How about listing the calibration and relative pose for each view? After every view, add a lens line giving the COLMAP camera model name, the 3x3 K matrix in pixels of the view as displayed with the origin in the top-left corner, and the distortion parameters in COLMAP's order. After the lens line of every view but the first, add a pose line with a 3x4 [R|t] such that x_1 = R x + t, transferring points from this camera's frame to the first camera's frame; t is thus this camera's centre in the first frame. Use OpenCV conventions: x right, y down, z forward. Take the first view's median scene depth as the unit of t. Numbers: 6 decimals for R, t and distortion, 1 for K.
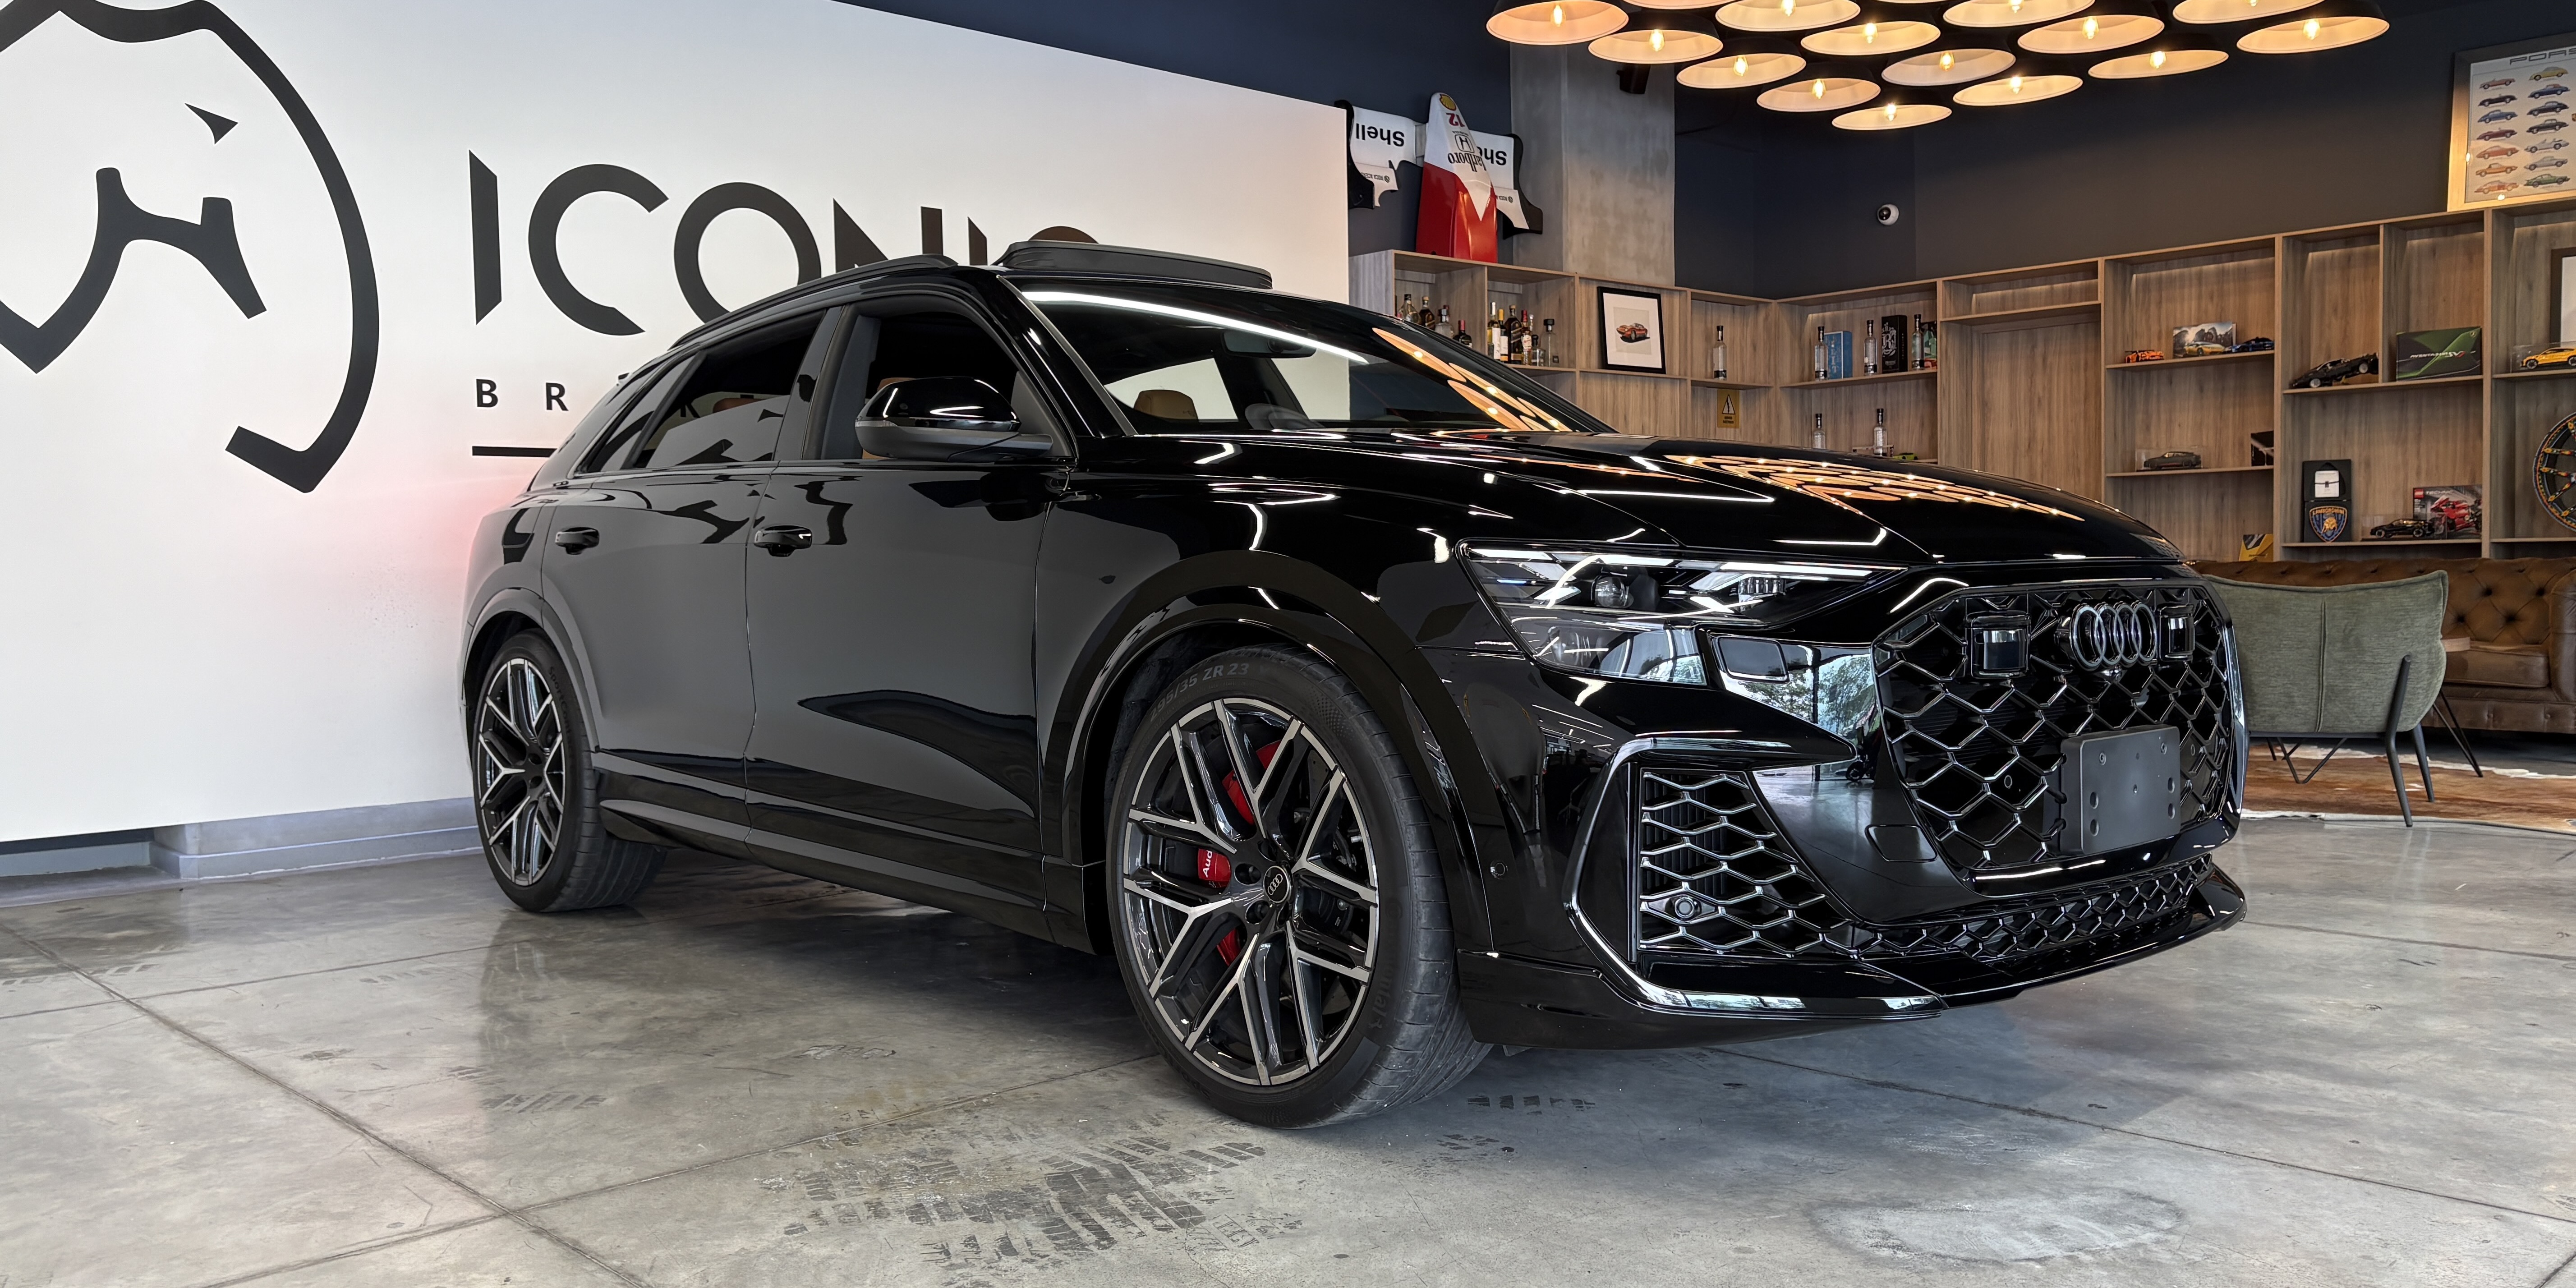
lens RADIAL K [[1989.1, 0, 1288.2], [0, 1989.1, 596.6], [0, 0, 1]] dist [0.021622, 0.001492]
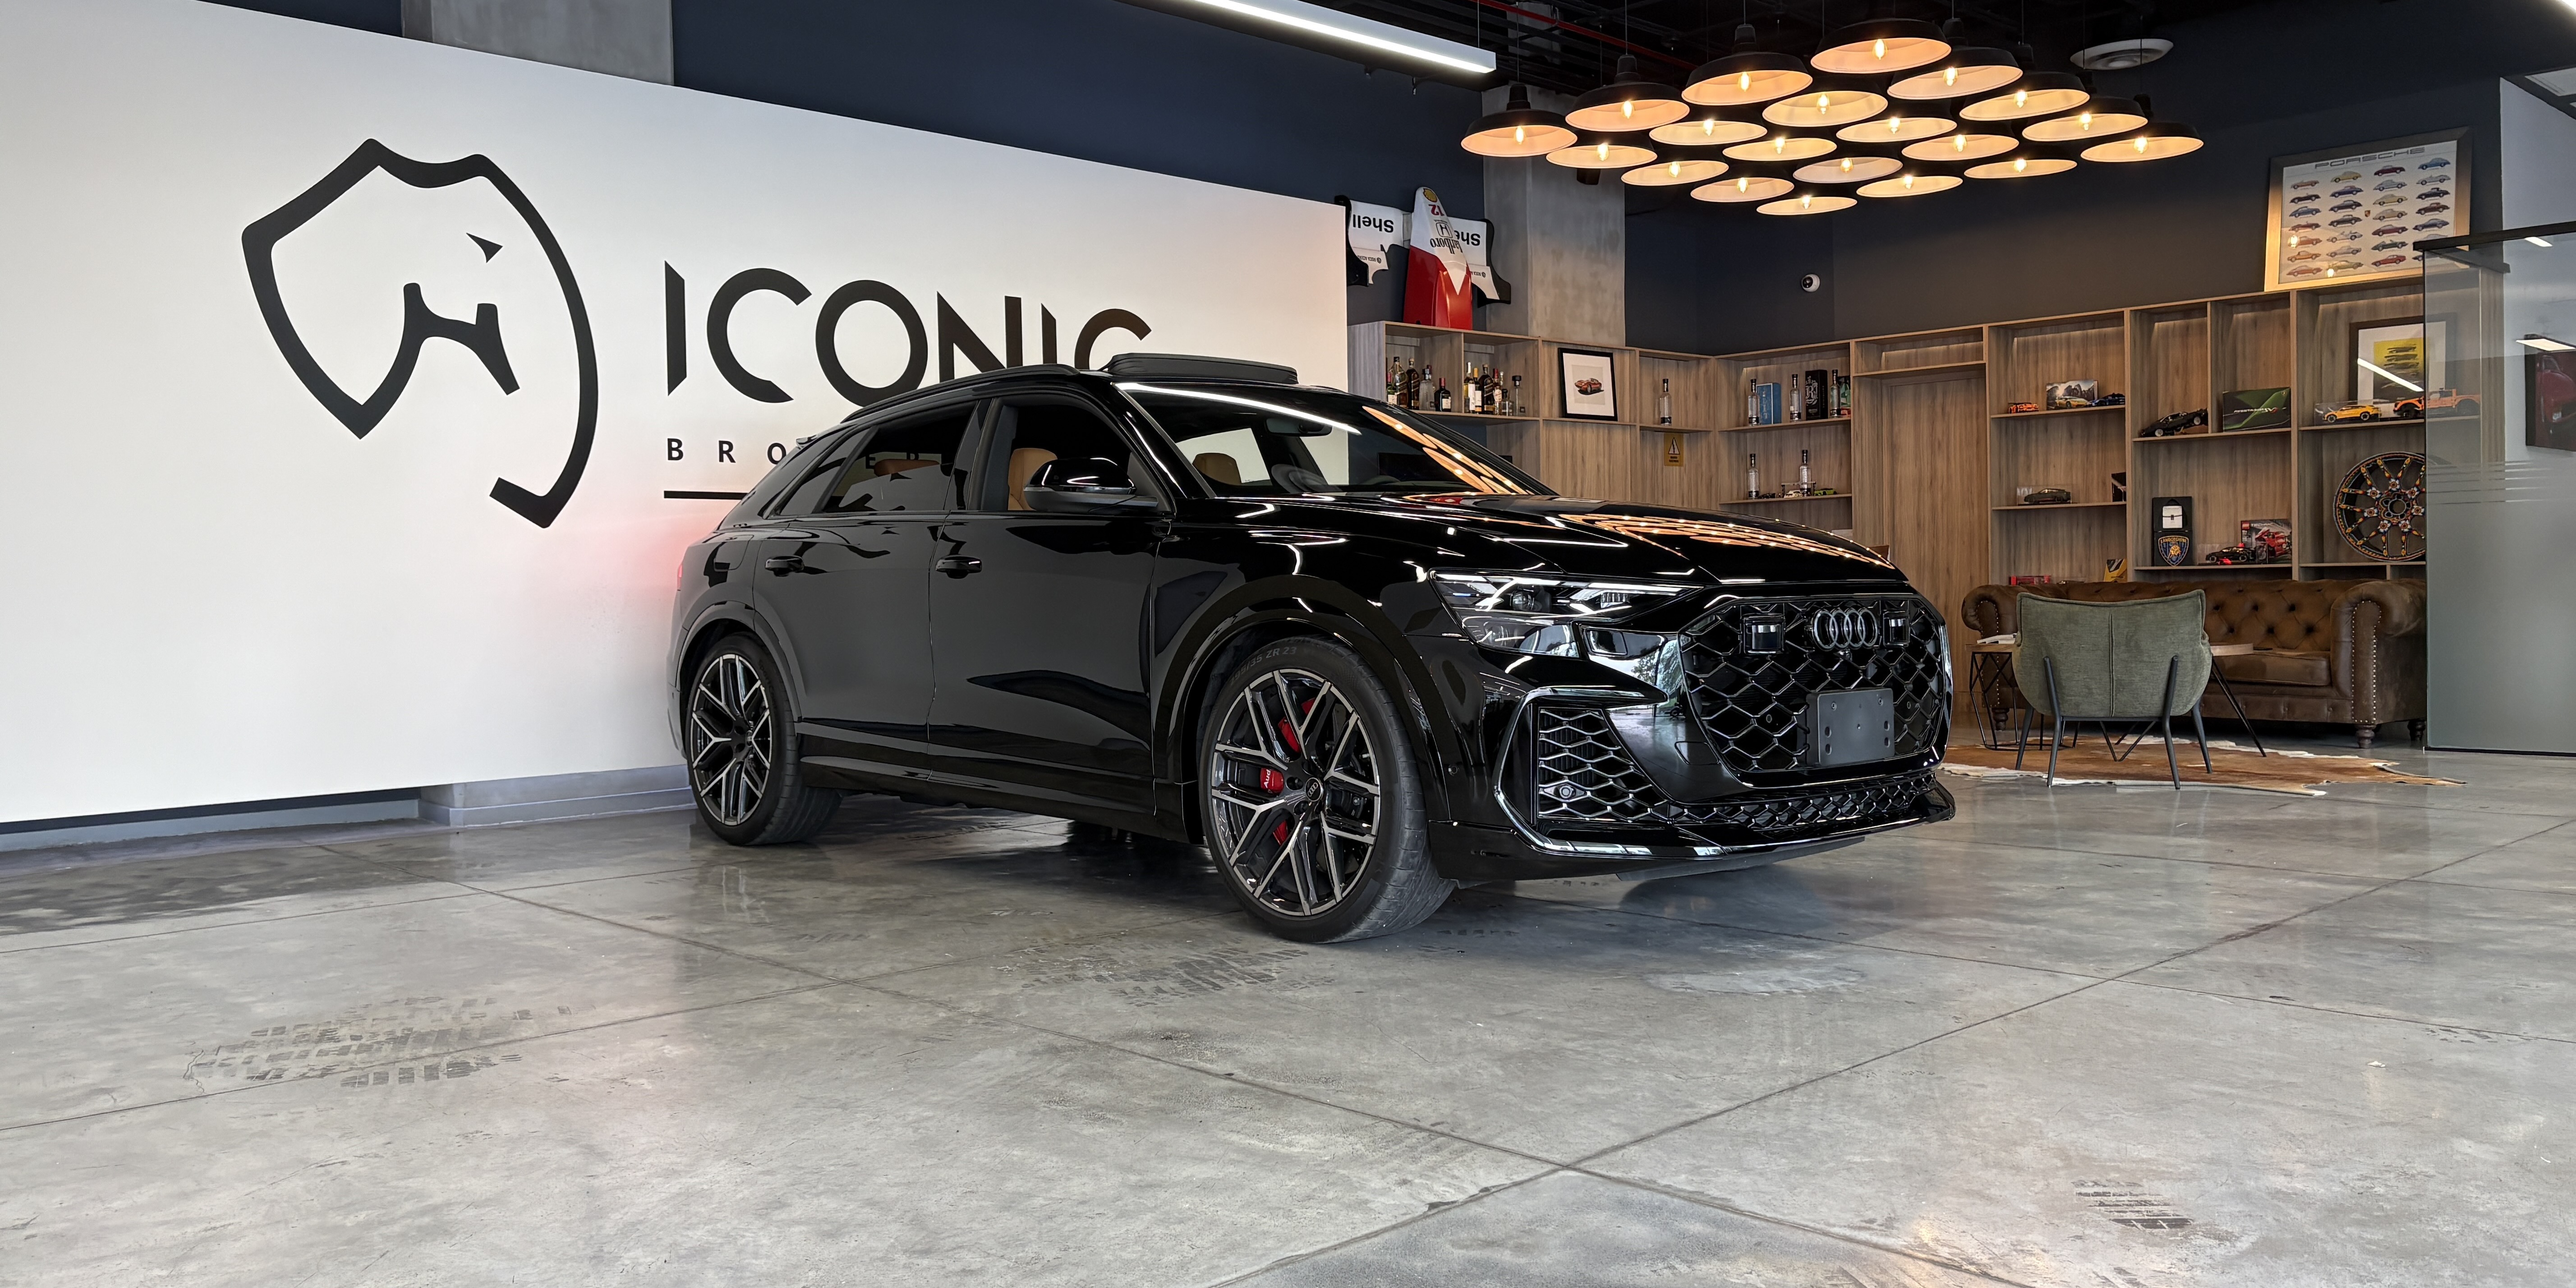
lens RADIAL K [[1989.1, 0, 1288.2], [0, 1989.1, 596.6], [0, 0, 1]] dist [0.021622, 0.001492]
pose [[0.999981, 0.000723, 0.006160, -0.017198], [-0.000661, 0.999948, -0.010182, 0.004719], [-0.006167, 0.010178, 0.999929, -0.269784]]
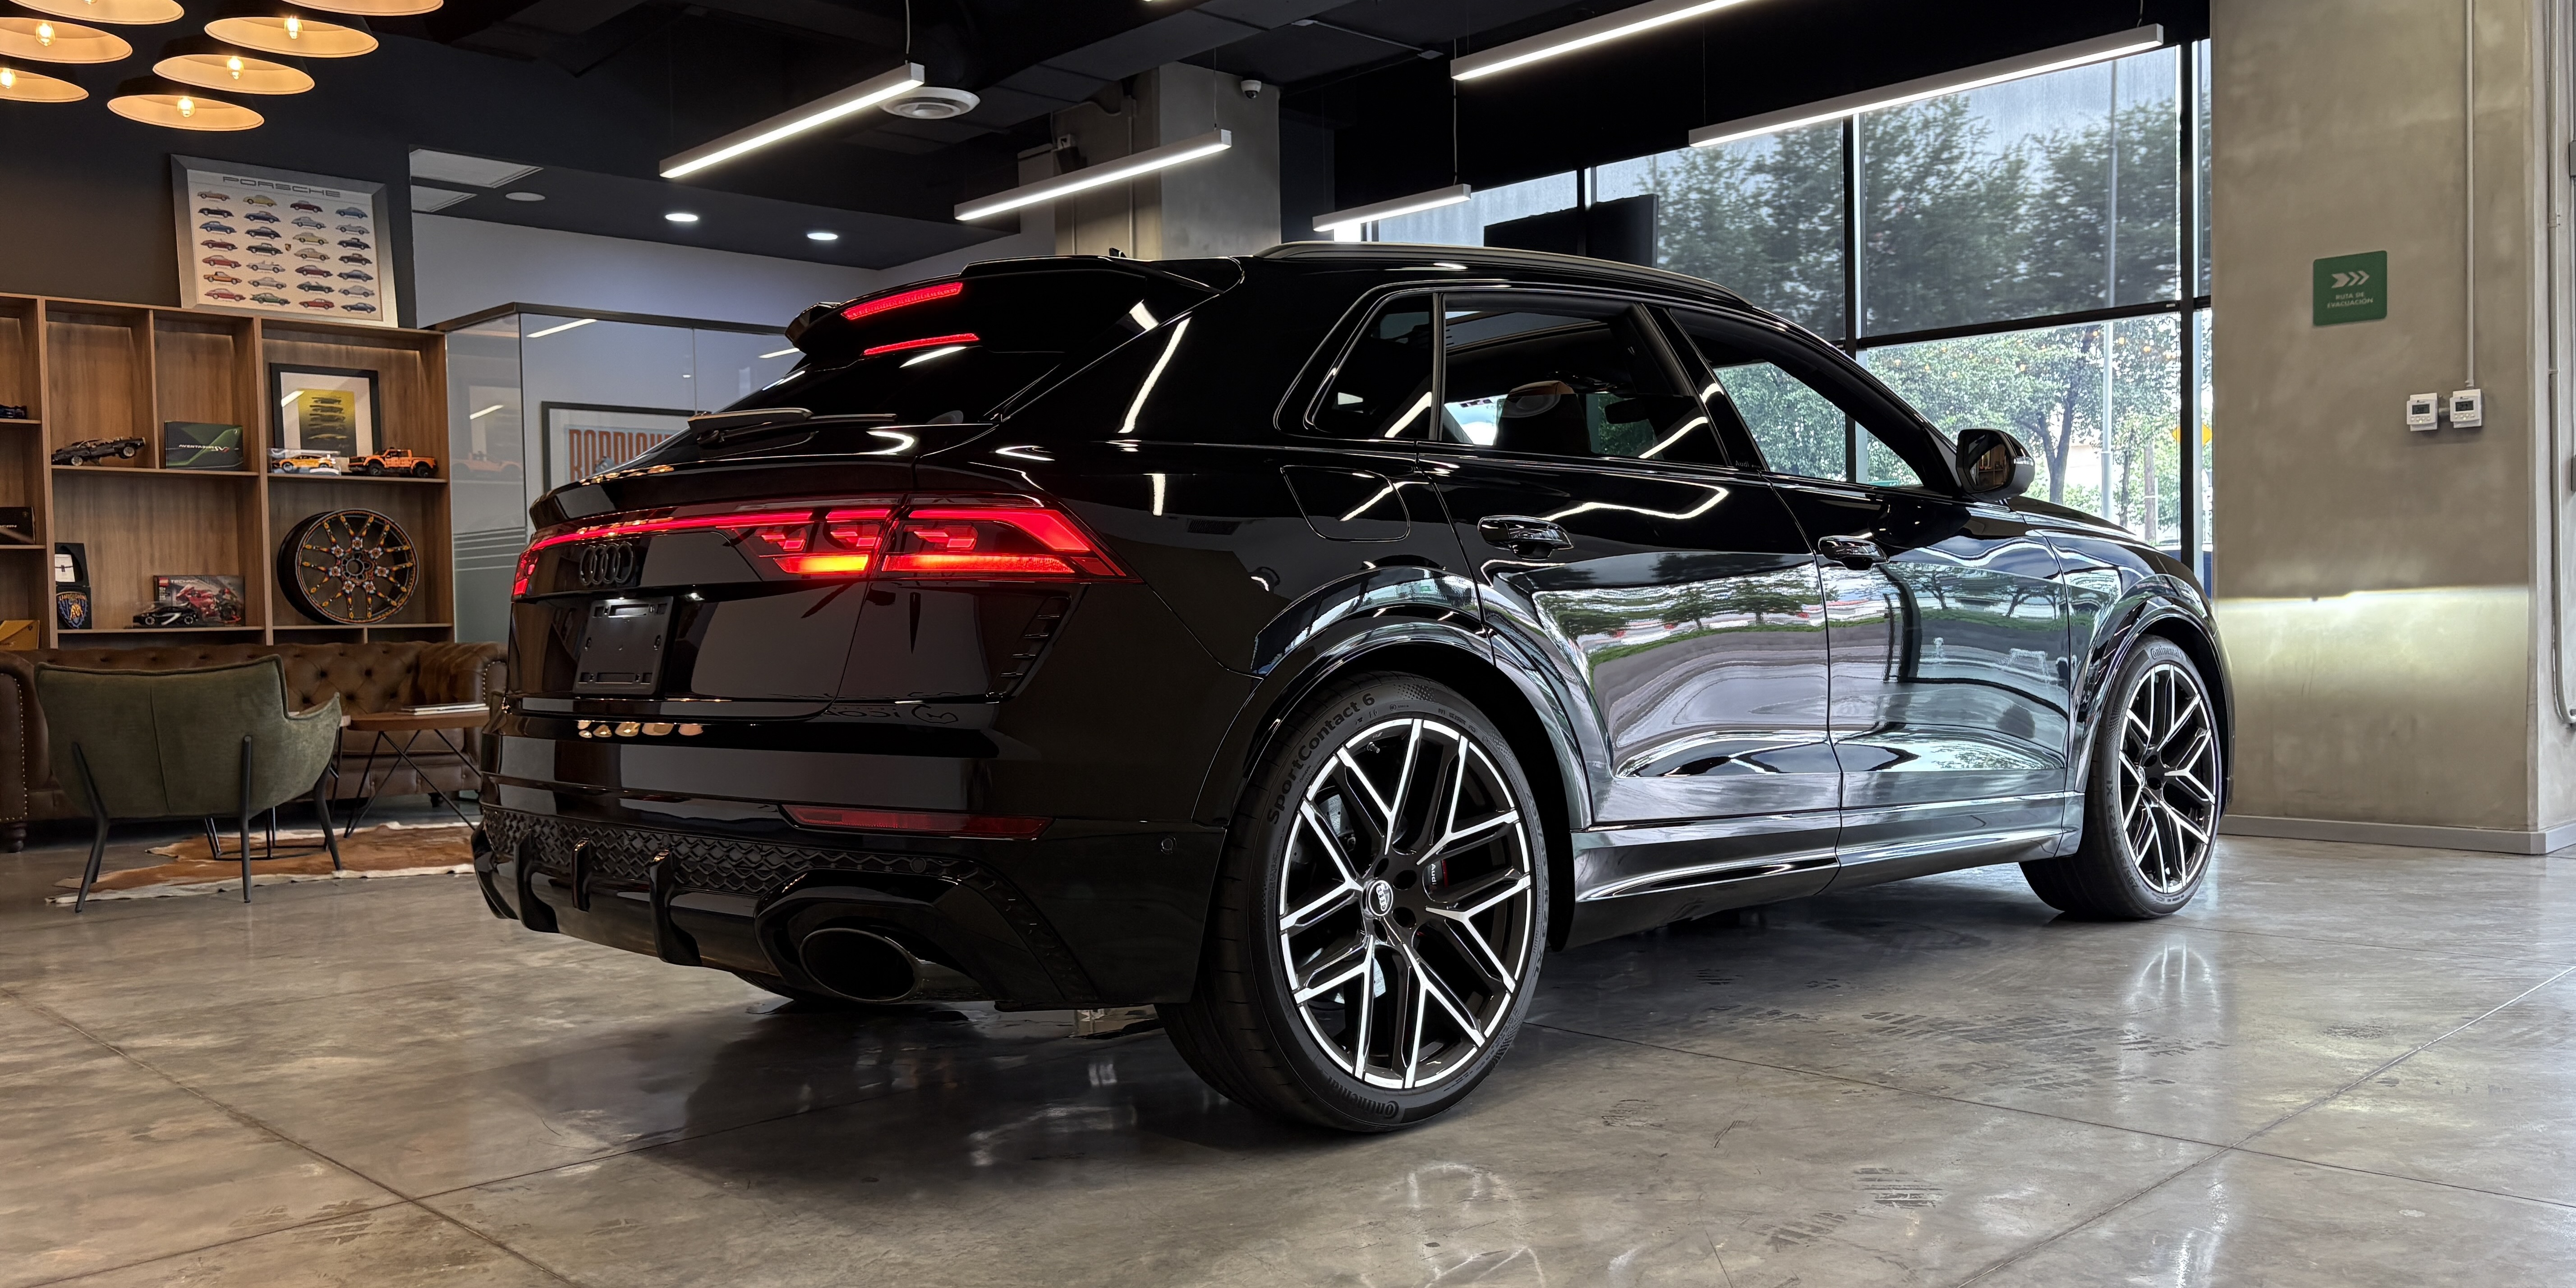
lens RADIAL K [[1966.7, 0, 1249.4], [0, 1966.7, 731.7], [0, 0, 1]] dist [0.002736, 0.002445]
pose [[-0.016289, -0.036851, 0.999188, -0.644660], [0.035068, 0.998685, 0.037404, 0.009013], [-0.999252, 0.035649, -0.014975, 0.687272]]
